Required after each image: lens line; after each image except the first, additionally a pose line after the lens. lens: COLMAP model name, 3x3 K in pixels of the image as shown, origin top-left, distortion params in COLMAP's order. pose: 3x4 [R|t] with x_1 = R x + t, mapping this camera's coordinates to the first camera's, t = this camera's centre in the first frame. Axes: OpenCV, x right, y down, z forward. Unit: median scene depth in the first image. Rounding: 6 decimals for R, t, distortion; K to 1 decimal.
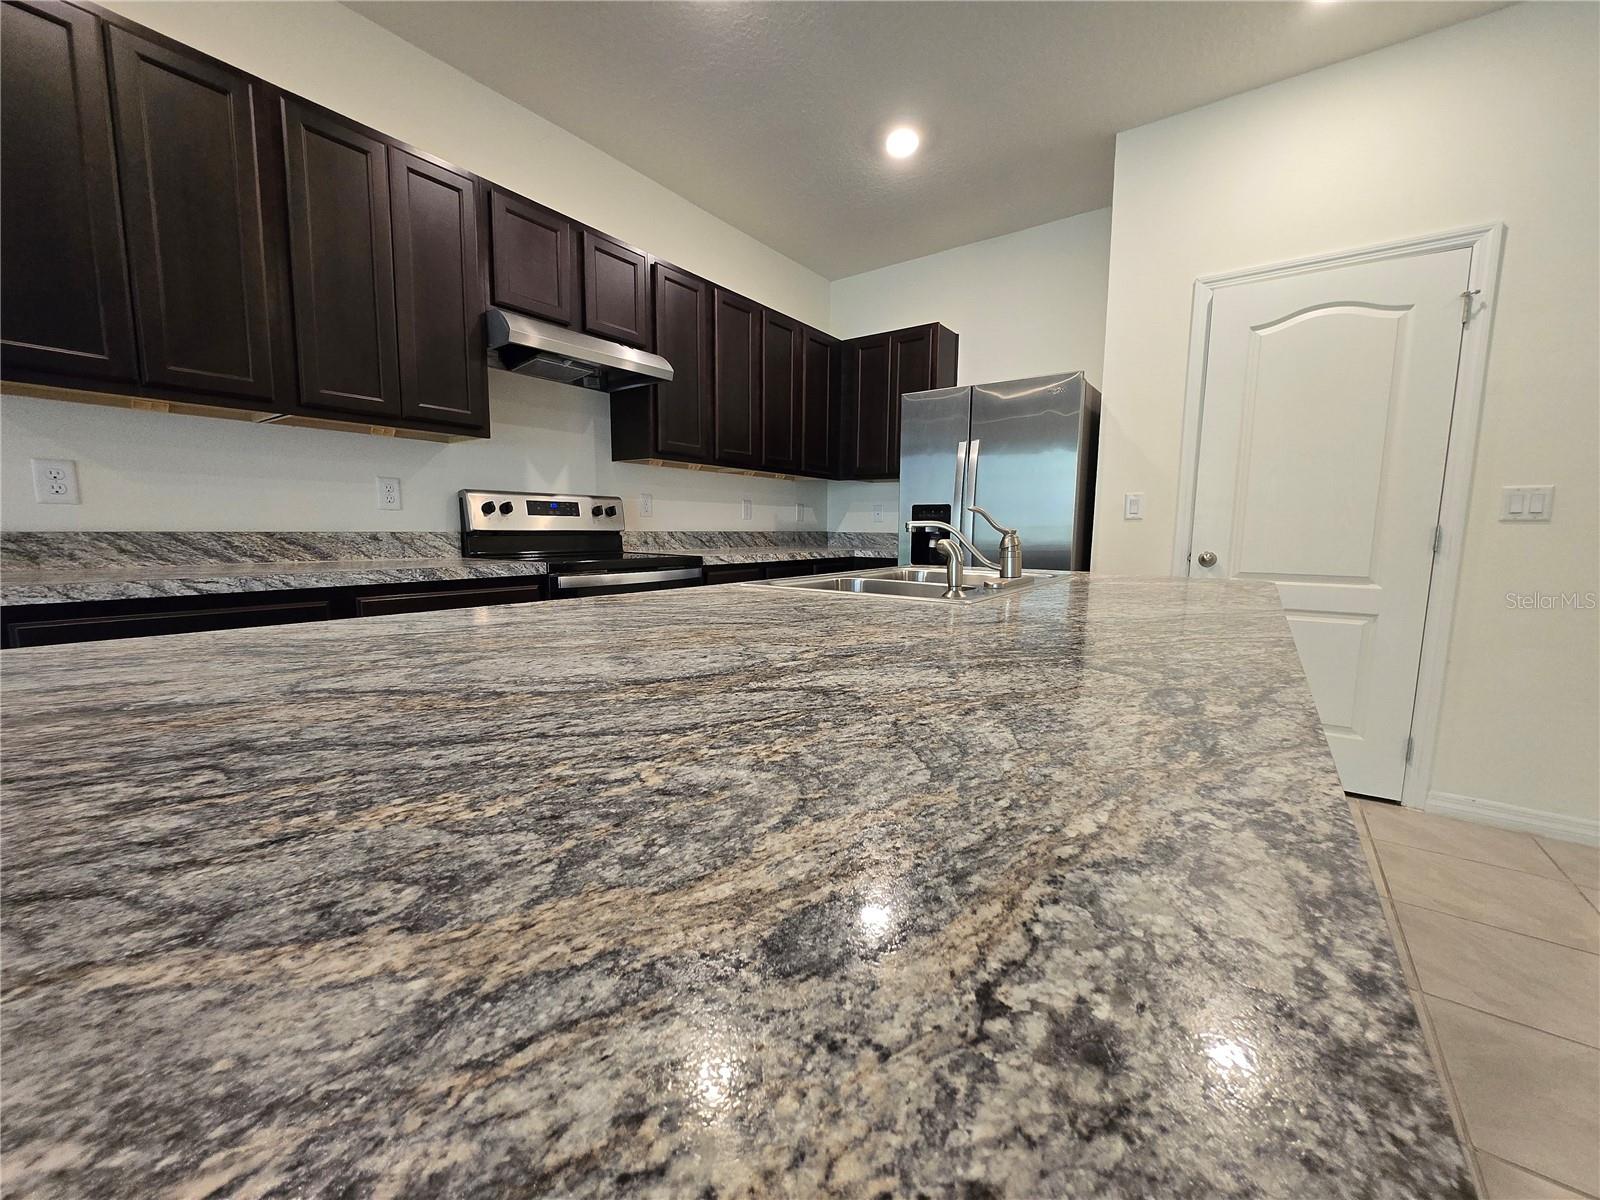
lens RADIAL K [[628.1, 0, 788.9], [0, 628.1, 595.7], [0, 0, 1]] dist [-0.001901, 0.000091]
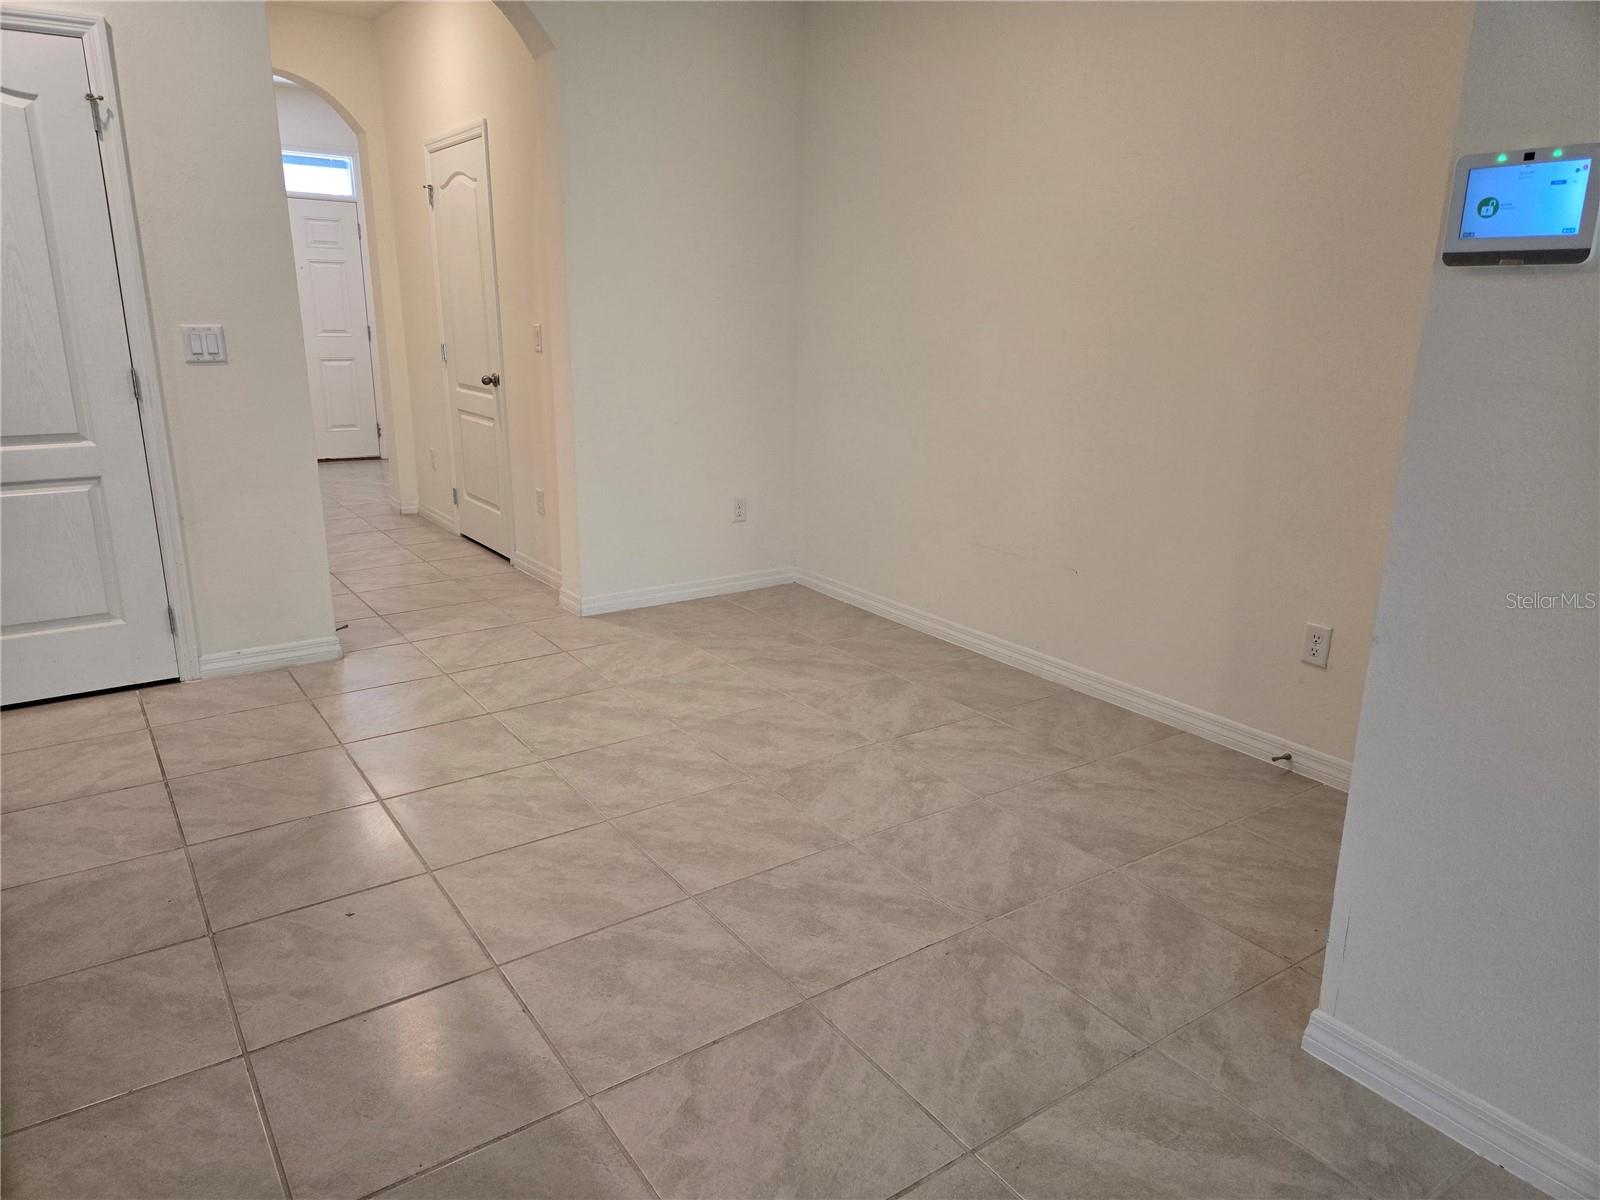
lens RADIAL K [[1074.8, 0, 799.1], [0, 1074.8, 595.8], [0, 0, 1]] dist [0.072164, -0.053488]
pose [[0.304477, -0.253109, 0.918276, -0.202534], [0.099964, 0.967216, 0.233453, -0.077555], [-0.947260, 0.020714, 0.319796, -0.425277]]
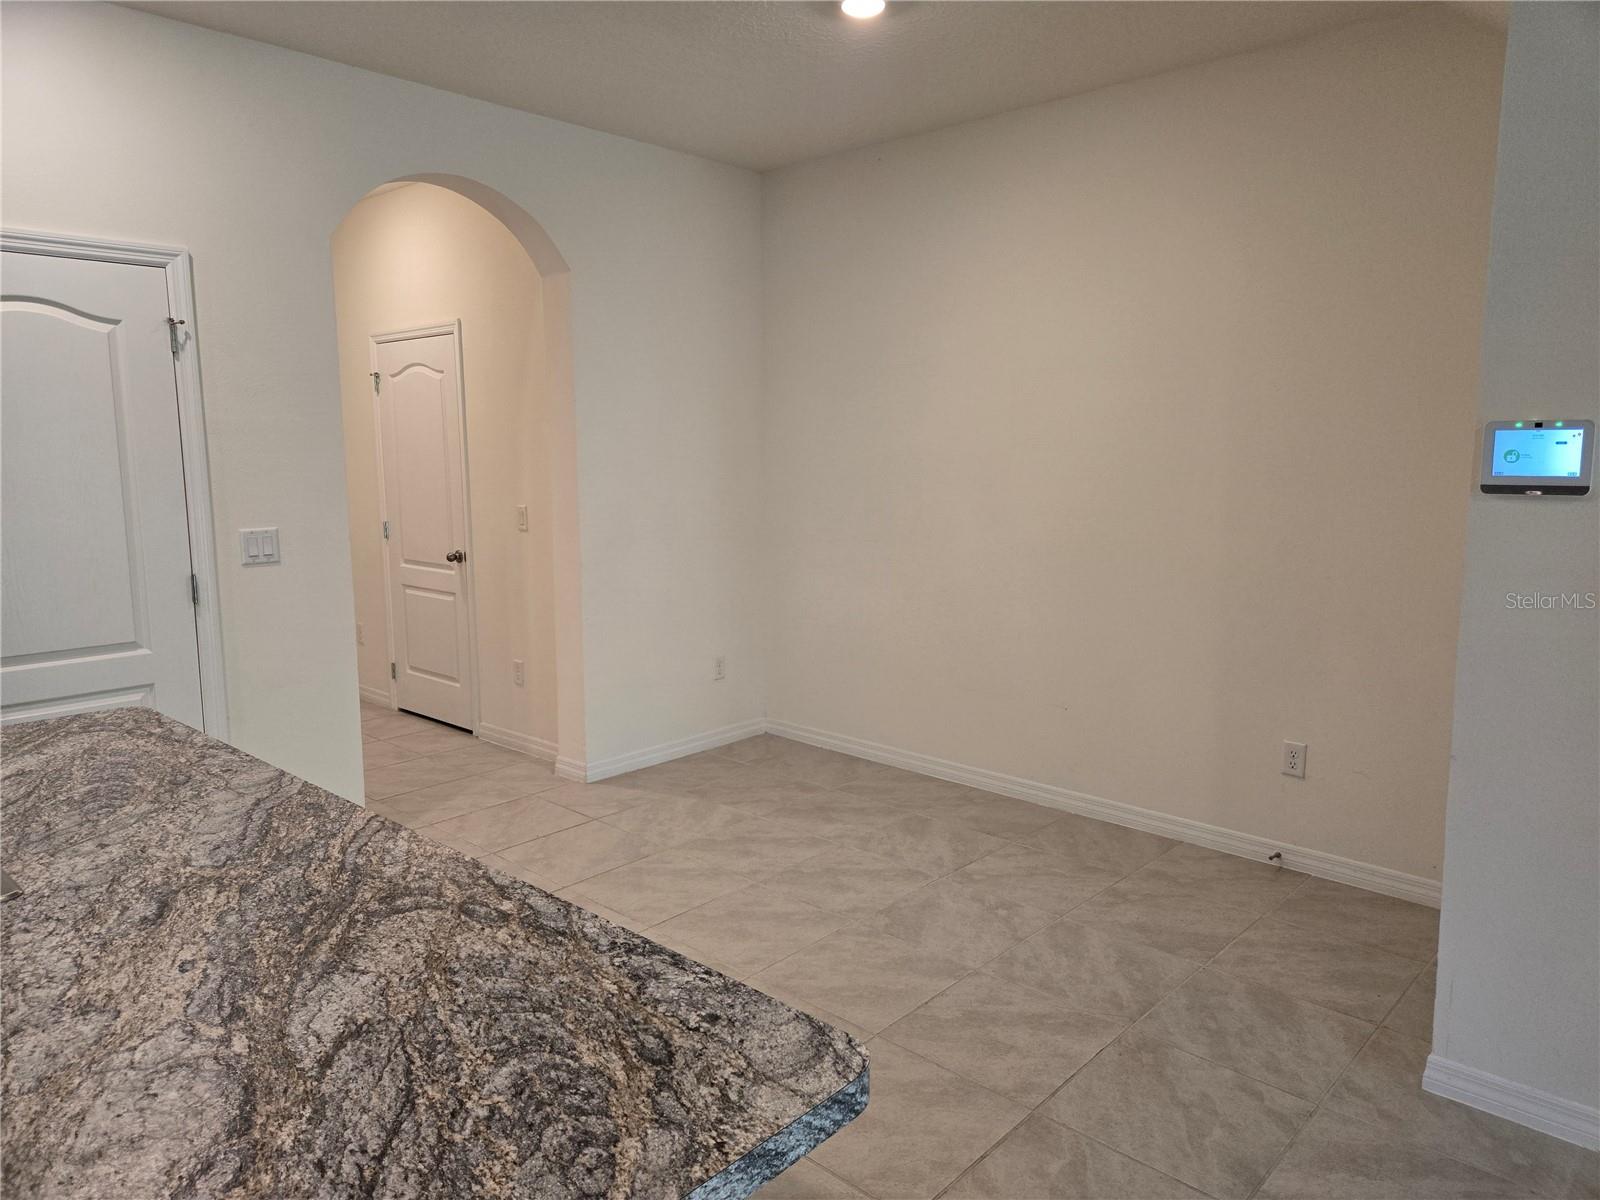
lens RADIAL K [[1074.8, 0, 813.2], [0, 1074.8, 585.6], [0, 0, 1]] dist [0.072164, -0.053488]
pose [[0.089761, -0.137550, 0.986419, -0.492906], [0.120028, 0.984693, 0.126387, -0.219299], [-0.988704, 0.107053, 0.104897, -0.010147]]
